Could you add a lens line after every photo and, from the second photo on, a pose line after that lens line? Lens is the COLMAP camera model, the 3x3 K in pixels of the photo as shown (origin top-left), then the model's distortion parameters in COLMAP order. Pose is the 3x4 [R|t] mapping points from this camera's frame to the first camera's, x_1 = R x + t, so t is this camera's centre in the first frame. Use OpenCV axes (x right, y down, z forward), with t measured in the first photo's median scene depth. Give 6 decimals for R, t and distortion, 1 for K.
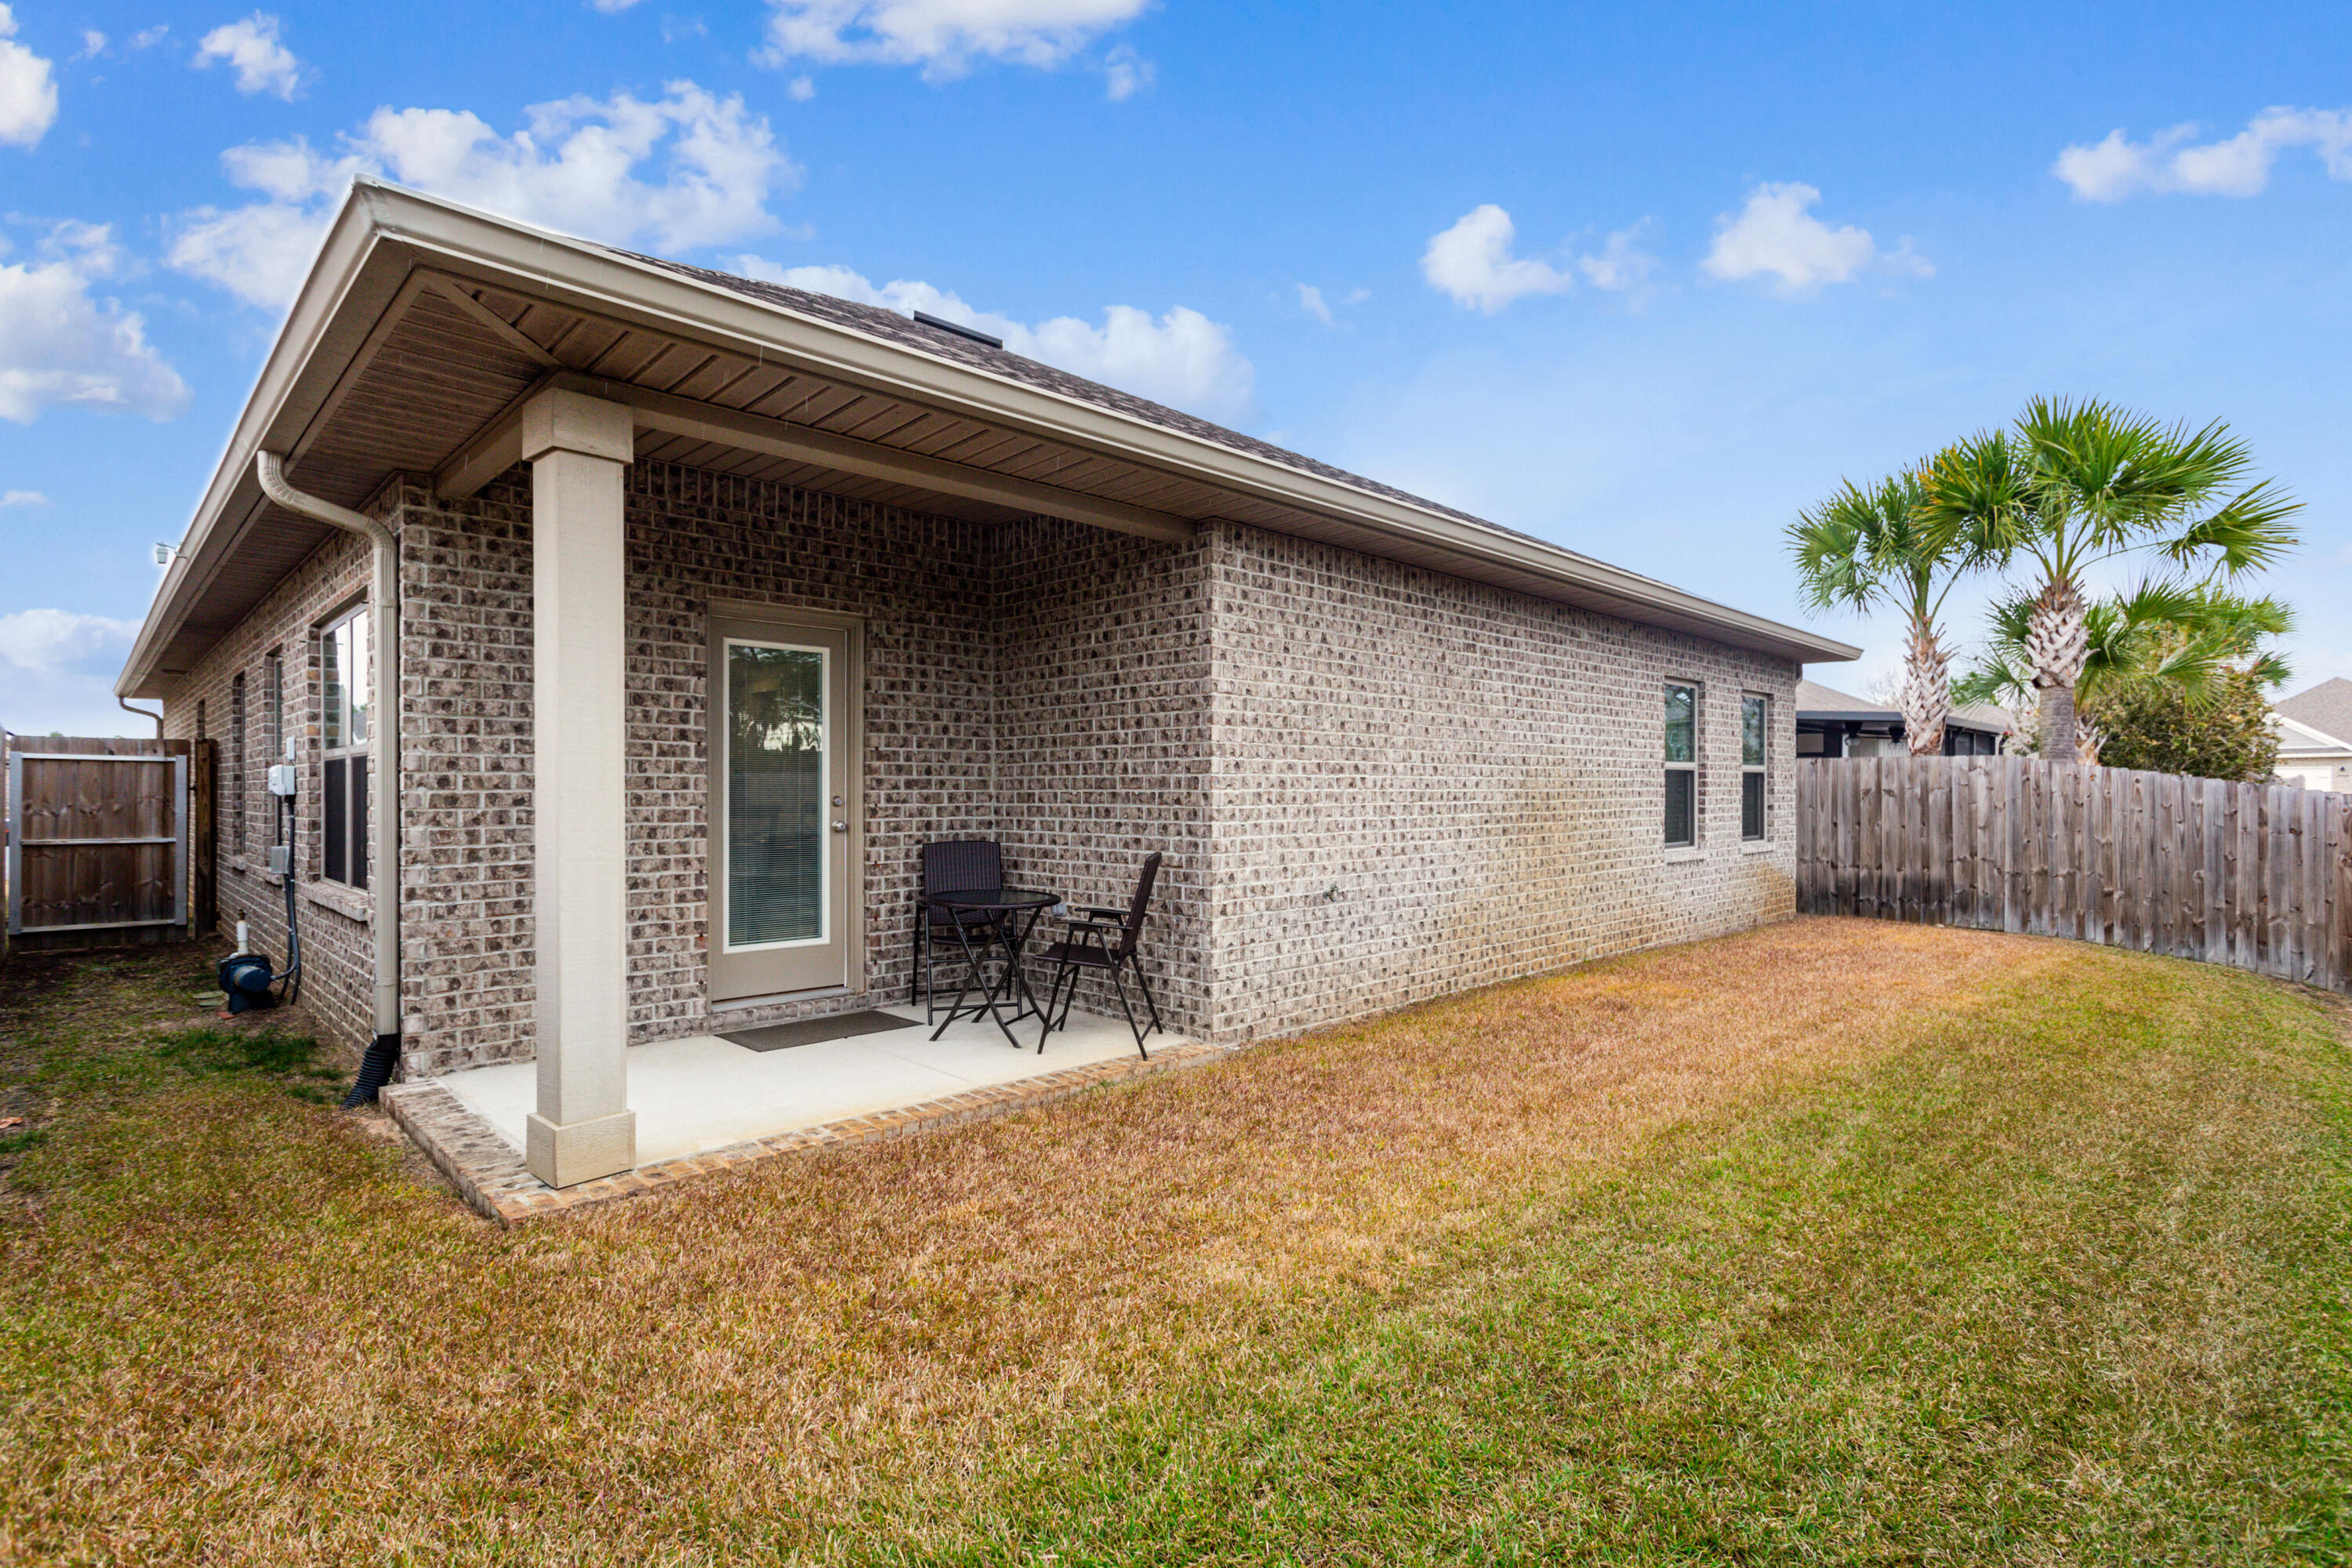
lens RADIAL K [[1144.5, 0, 1169.2], [0, 1144.5, 779.3], [0, 0, 1]] dist [0.002670, 0.002768]
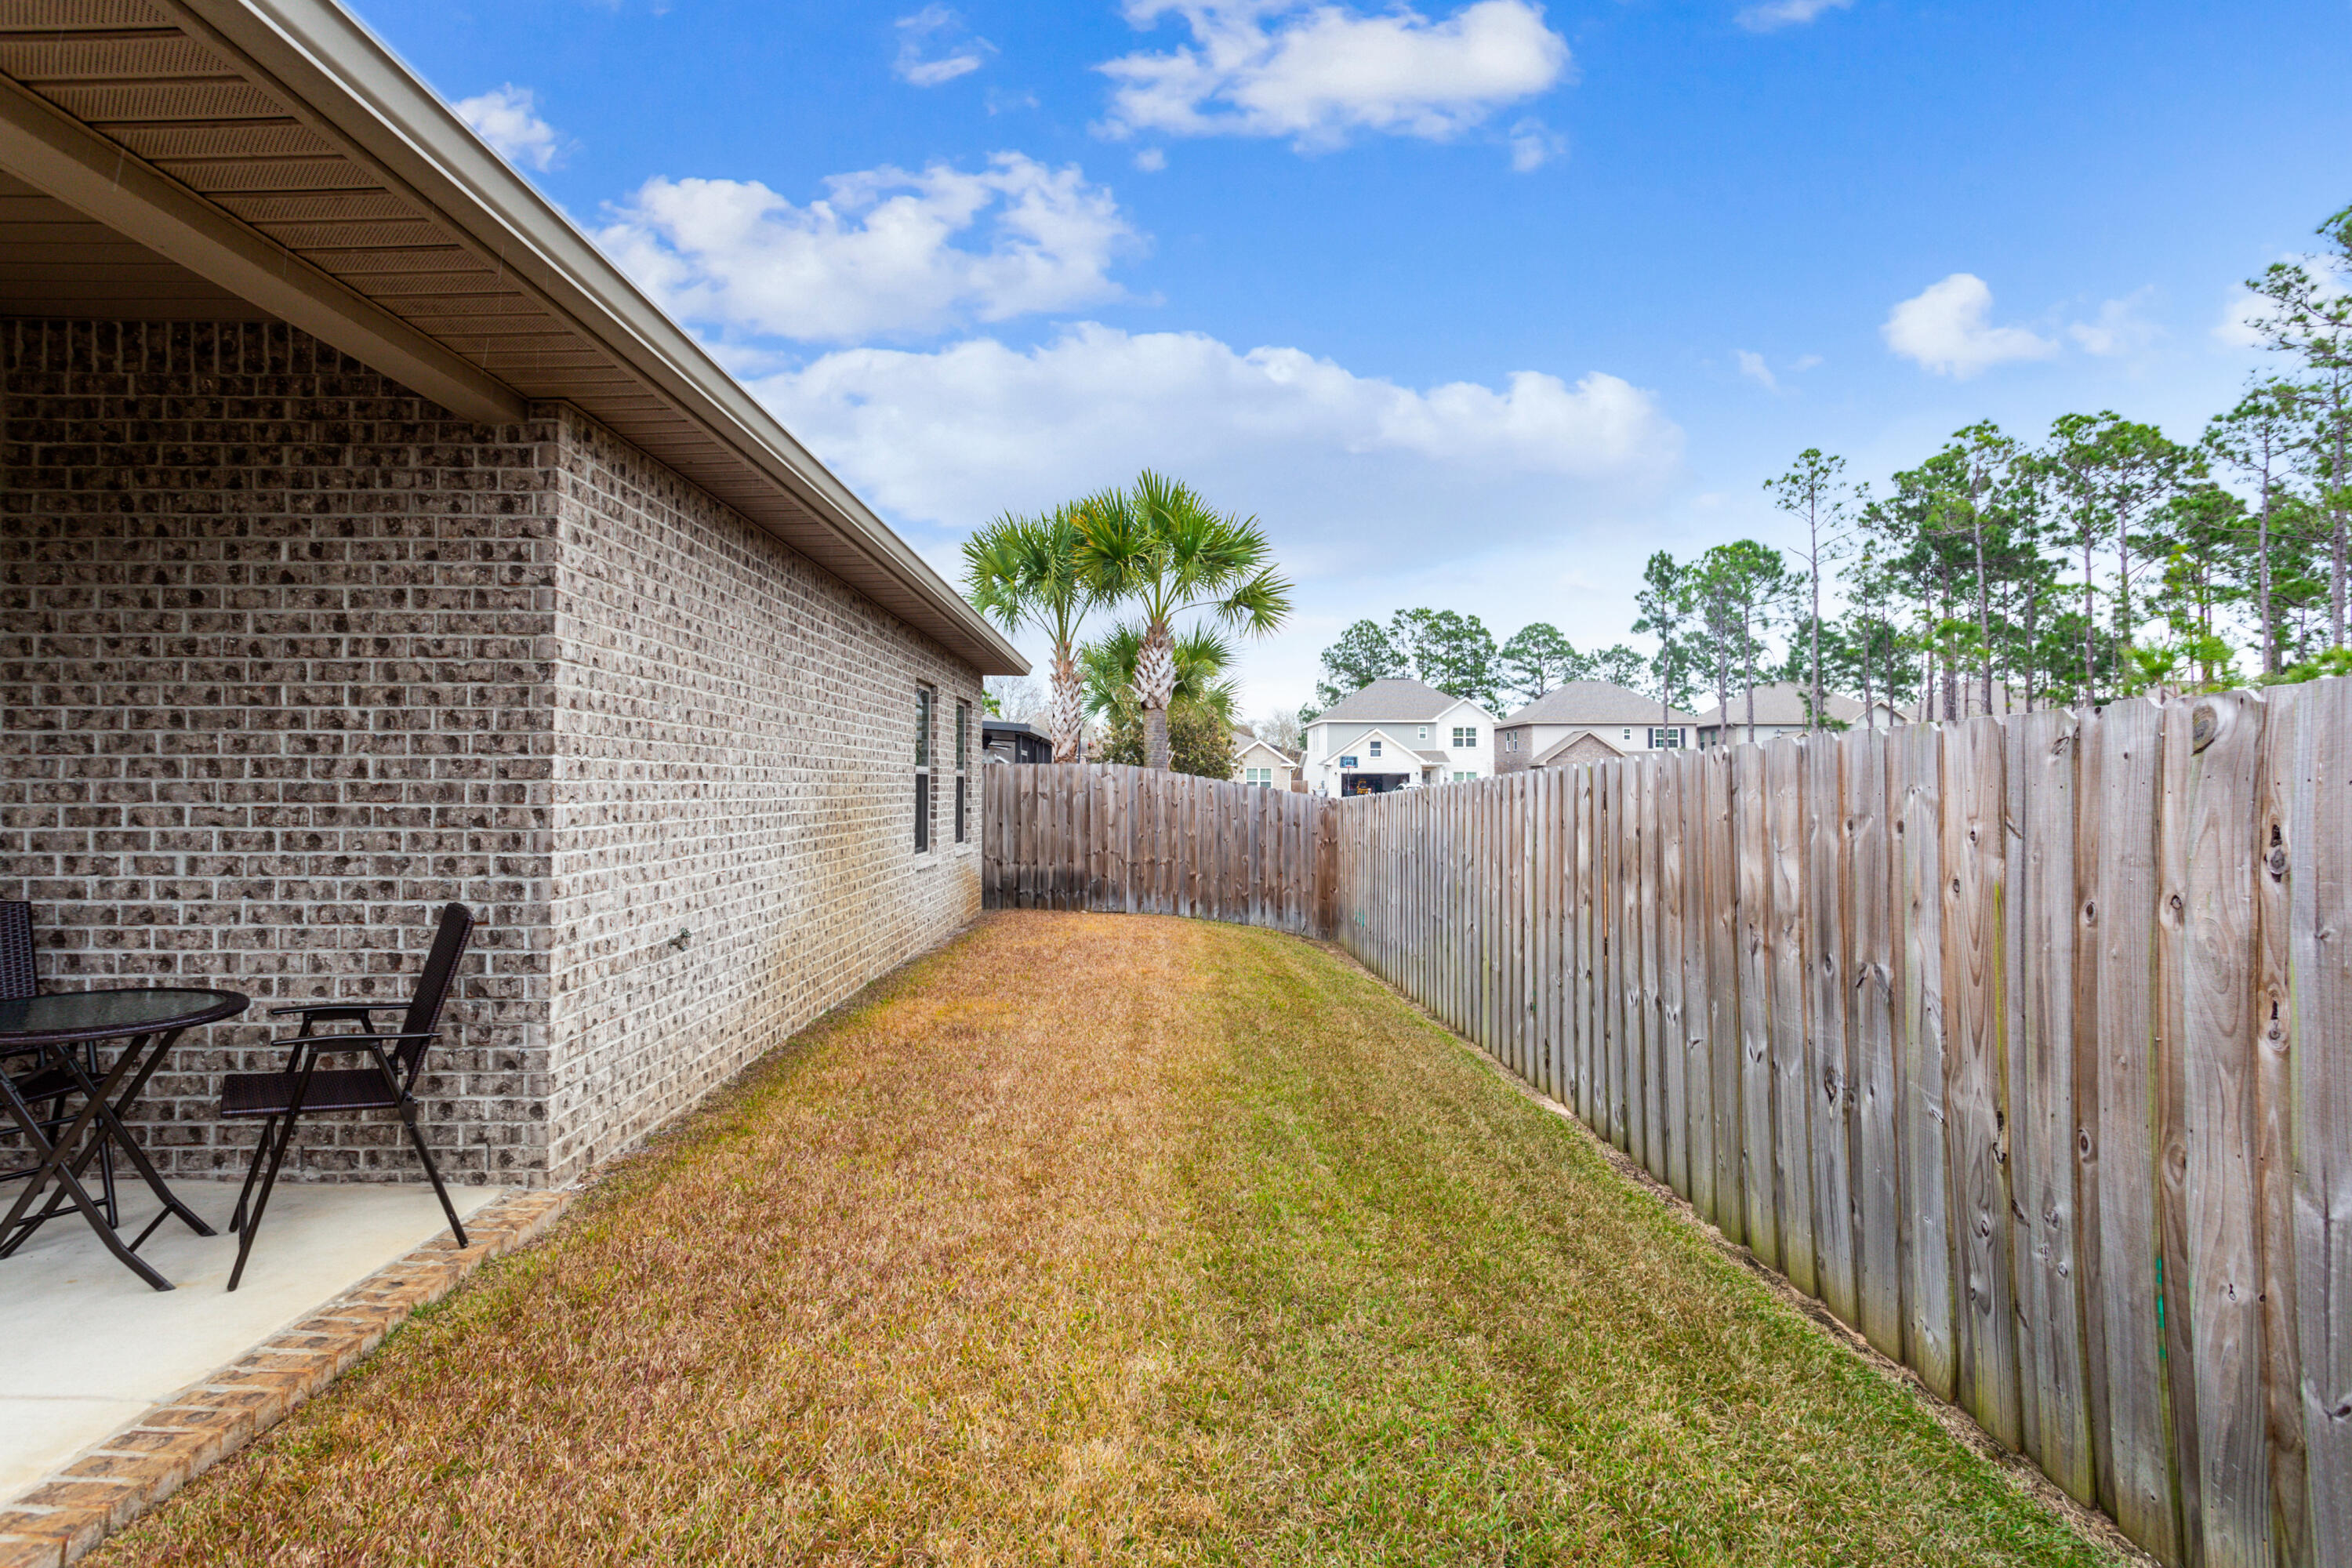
lens RADIAL K [[1144.5, 0, 1155.9], [0, 1144.5, 752.2], [0, 0, 1]] dist [0.002670, 0.002768]
pose [[0.701921, 0.024615, 0.711829, -0.171638], [-0.009773, 0.999641, -0.024930, -0.007018], [-0.712187, 0.010542, 0.701910, 0.251476]]
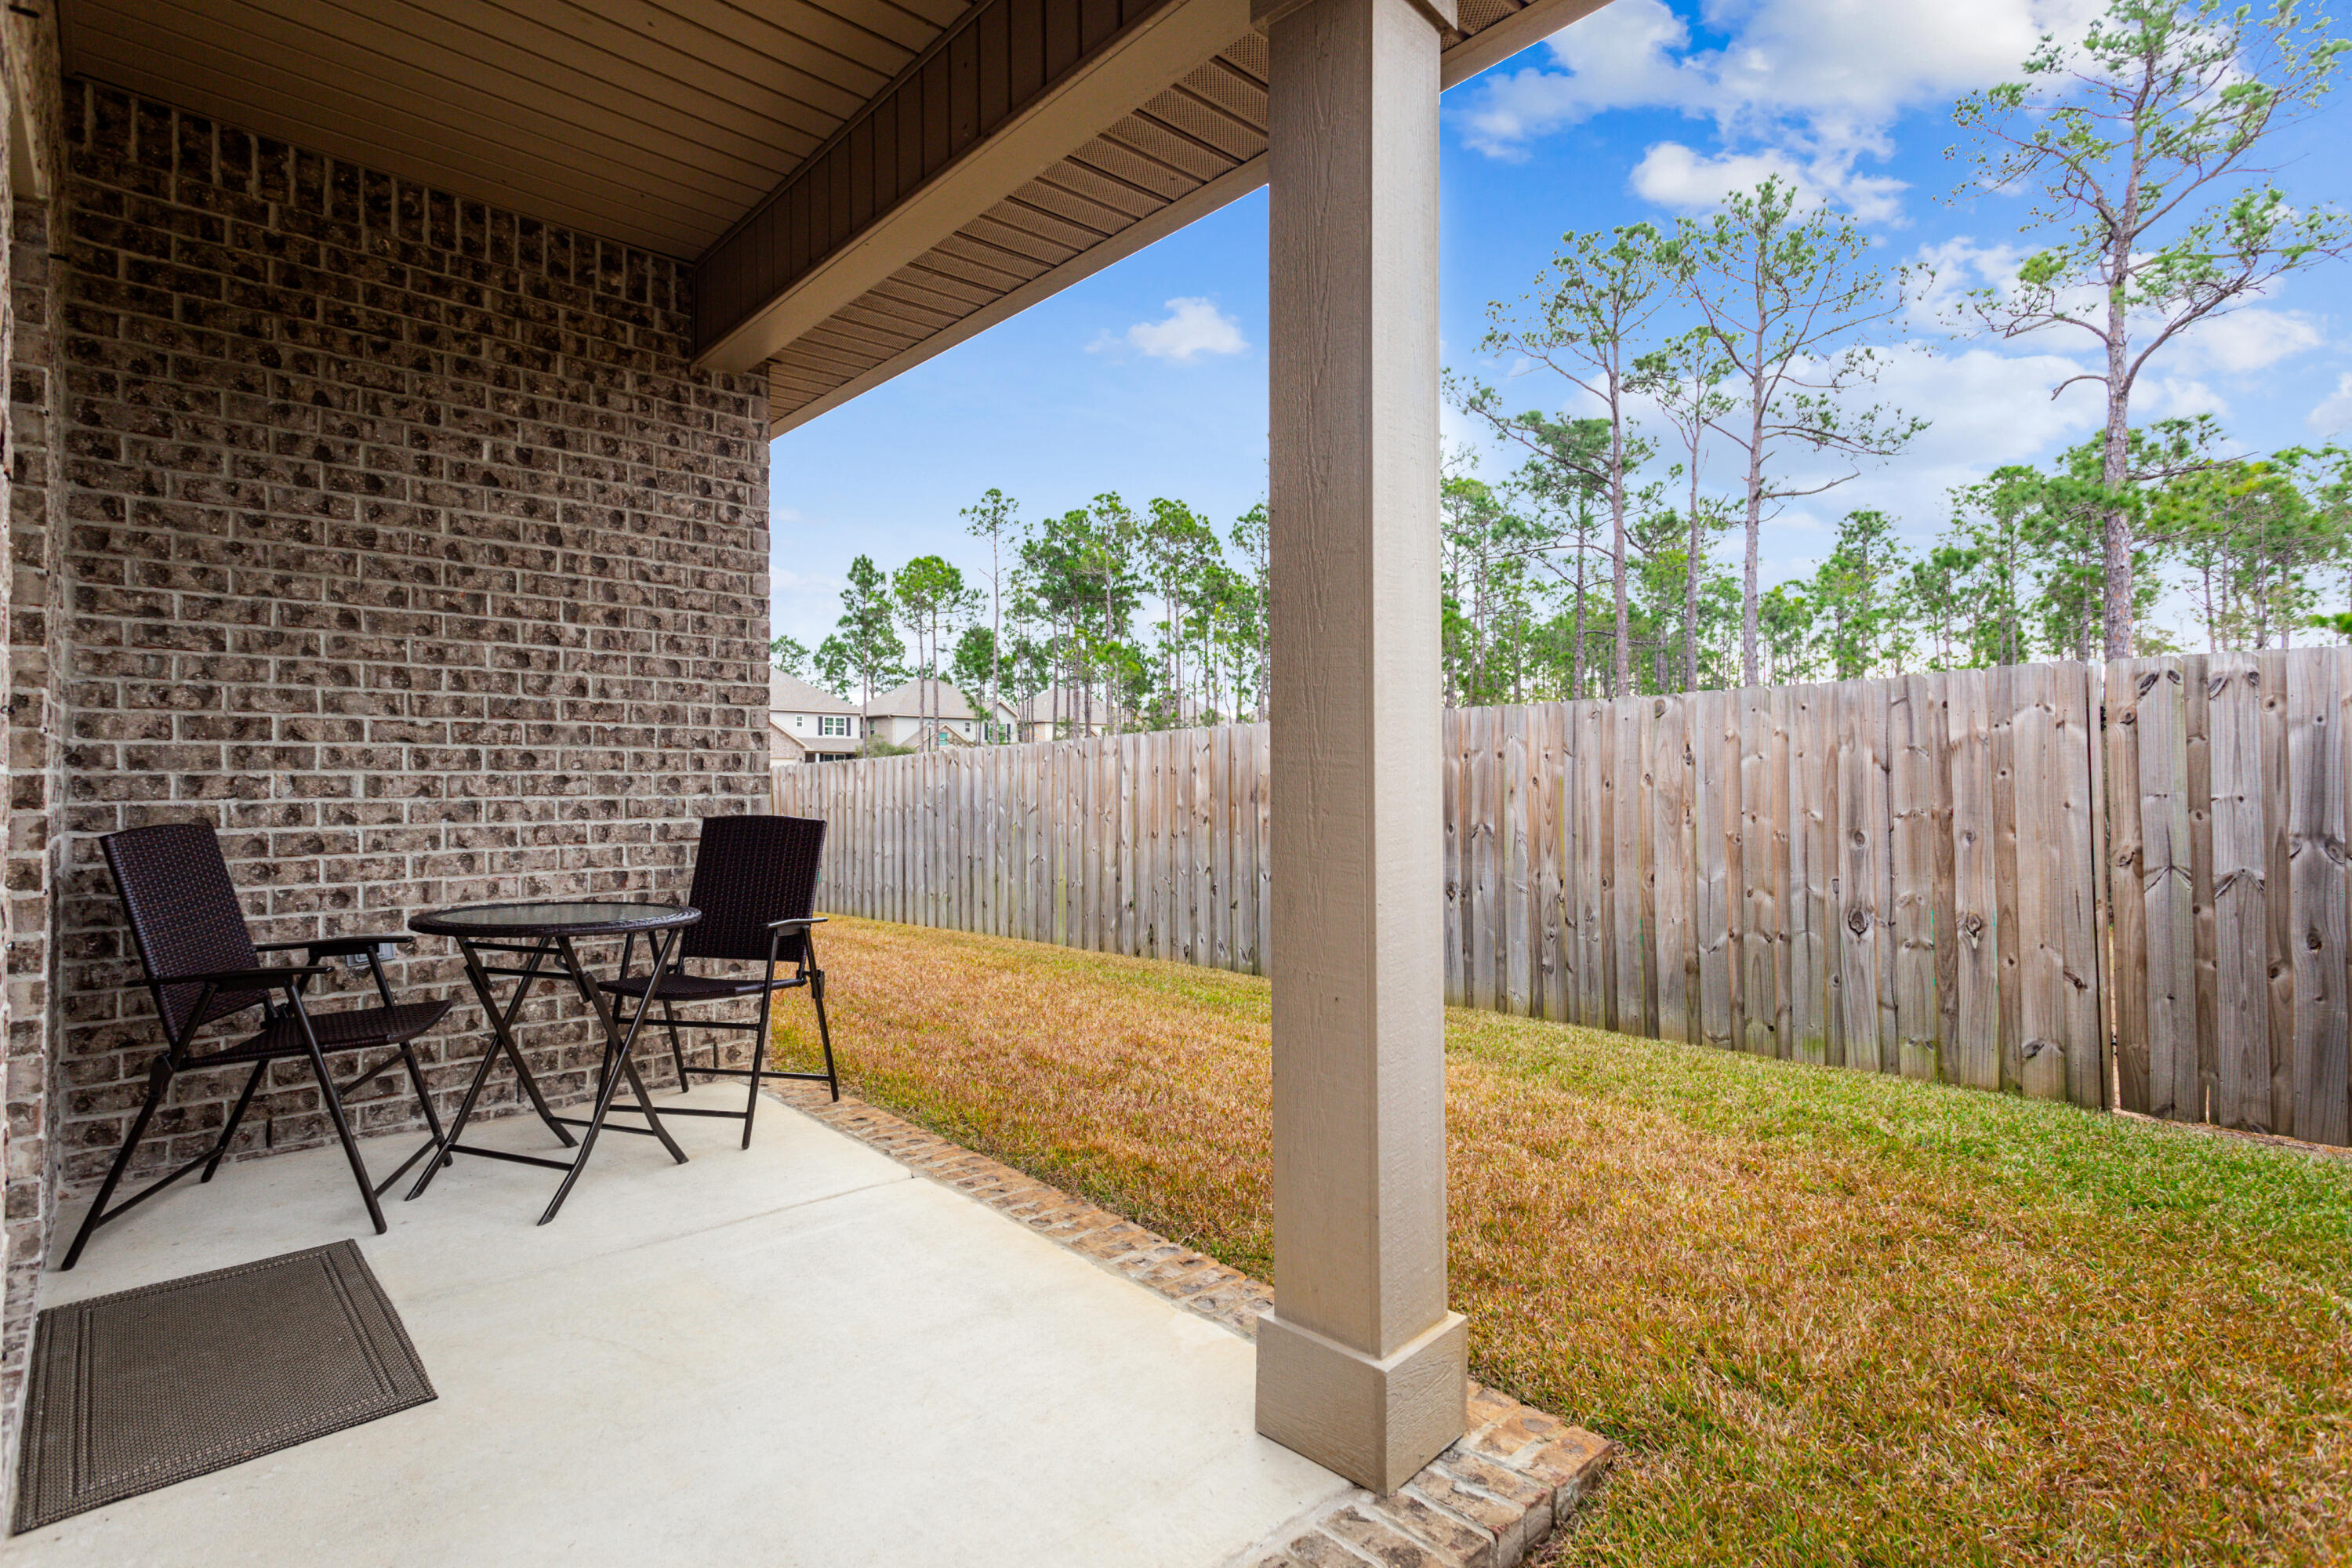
lens RADIAL K [[1144.5, 0, 1170.3], [0, 1144.5, 743.0], [0, 0, 1]] dist [0.002670, 0.002768]
pose [[0.021394, 0.031200, 0.999284, -0.618309], [-0.010620, 0.999464, -0.030978, 0.034503], [-0.999715, -0.009950, 0.021714, 0.649680]]
